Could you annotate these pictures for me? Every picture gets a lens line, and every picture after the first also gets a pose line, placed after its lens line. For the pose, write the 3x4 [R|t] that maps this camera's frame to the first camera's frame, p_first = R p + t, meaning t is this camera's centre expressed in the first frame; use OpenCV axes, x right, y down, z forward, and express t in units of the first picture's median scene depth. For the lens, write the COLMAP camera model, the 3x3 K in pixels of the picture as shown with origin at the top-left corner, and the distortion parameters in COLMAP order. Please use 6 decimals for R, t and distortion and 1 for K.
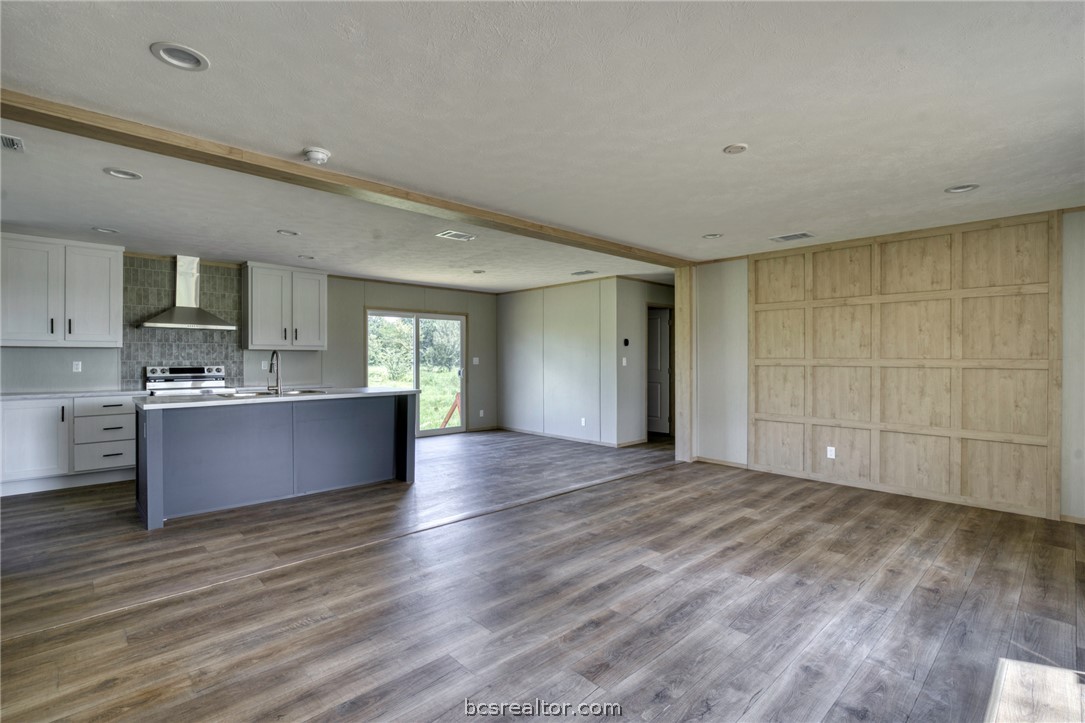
lens RADIAL K [[502.2, 0, 539.2], [0, 502.2, 359.0], [0, 0, 1]] dist [0.002362, 0.000225]
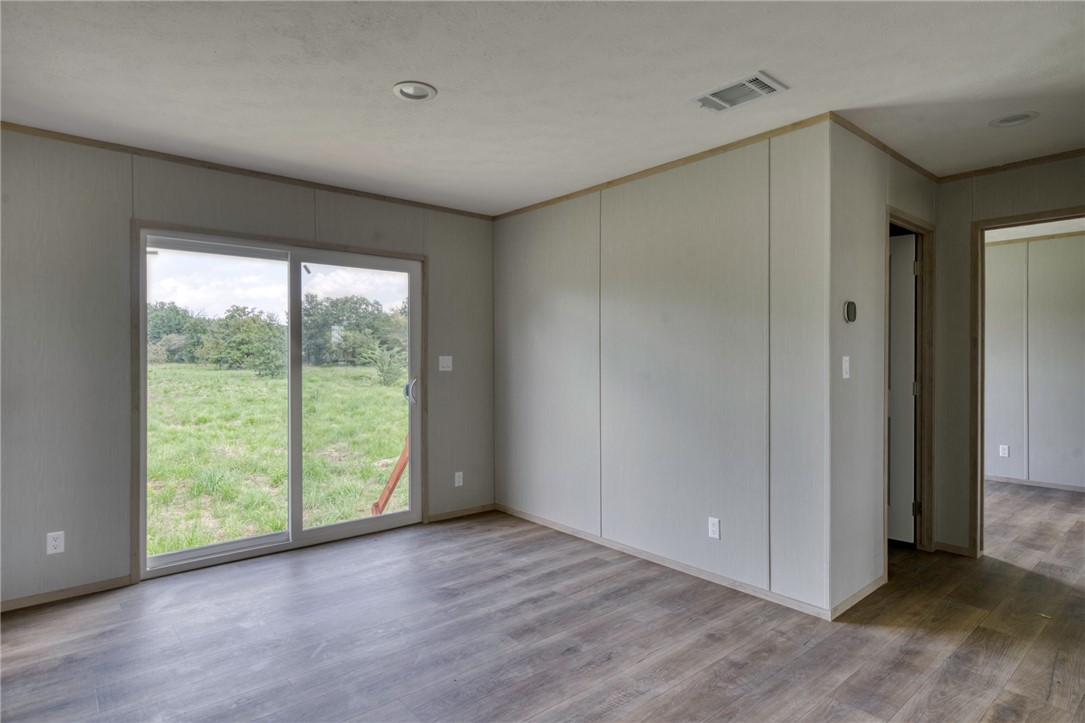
lens RADIAL K [[582.6, 0, 541.0], [0, 582.6, 360.9], [0, 0, 1]] dist [0.002836, 0.000349]
pose [[0.999073, -0.000244, -0.043050, -0.023755], [0.000468, 0.999986, 0.005202, -0.001051], [0.043048, -0.005218, 0.999059, 0.634607]]
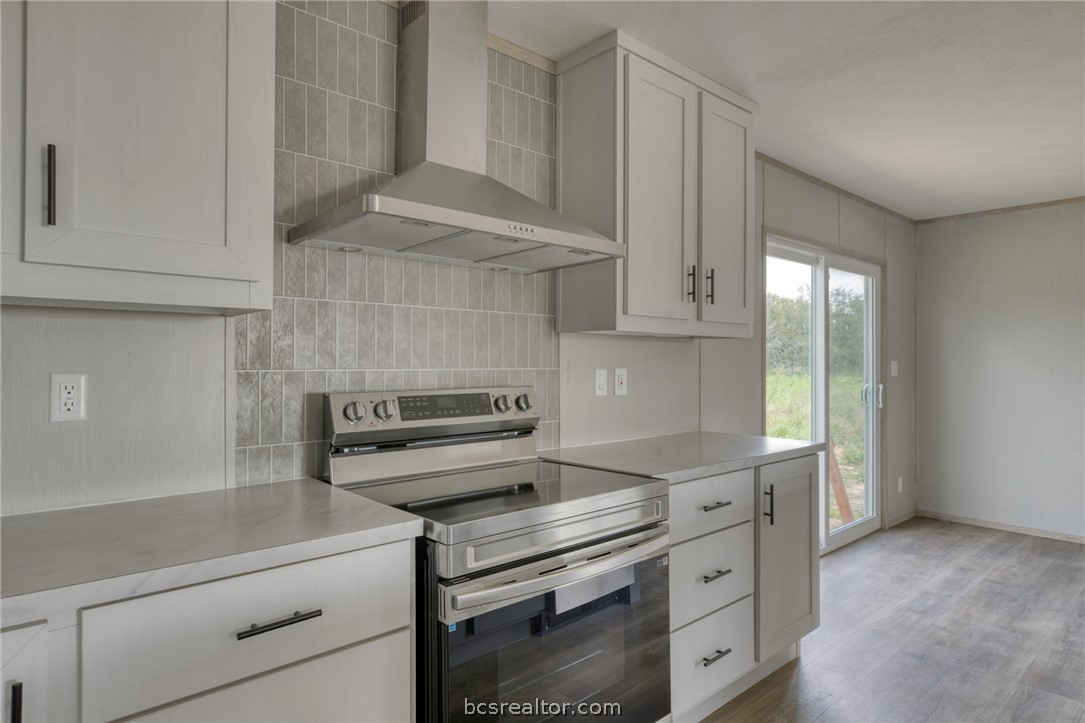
lens RADIAL K [[602.4, 0, 535.5], [0, 602.4, 359.4], [0, 0, 1]] dist [-0.008069, 0.001168]
pose [[0.998538, 0.002672, -0.053986, -0.548771], [-0.002947, 0.999983, -0.005013, -0.000519], [0.053972, 0.005165, 0.998529, 0.586967]]
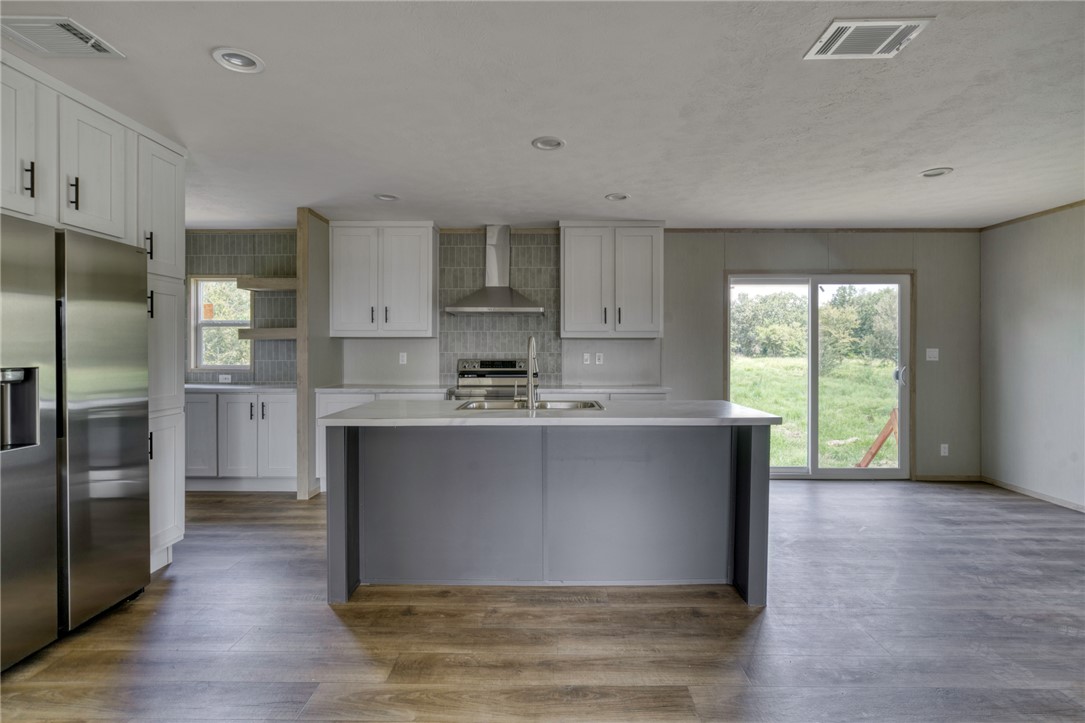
lens RADIAL K [[529.4, 0, 547.3], [0, 529.4, 351.8], [0, 0, 1]] dist [-0.005921, -0.000827]
pose [[0.721621, 0.004335, -0.692274, -0.038505], [-0.001405, 0.999988, 0.004797, -0.001432], [0.692287, -0.002489, 0.721618, 0.374165]]
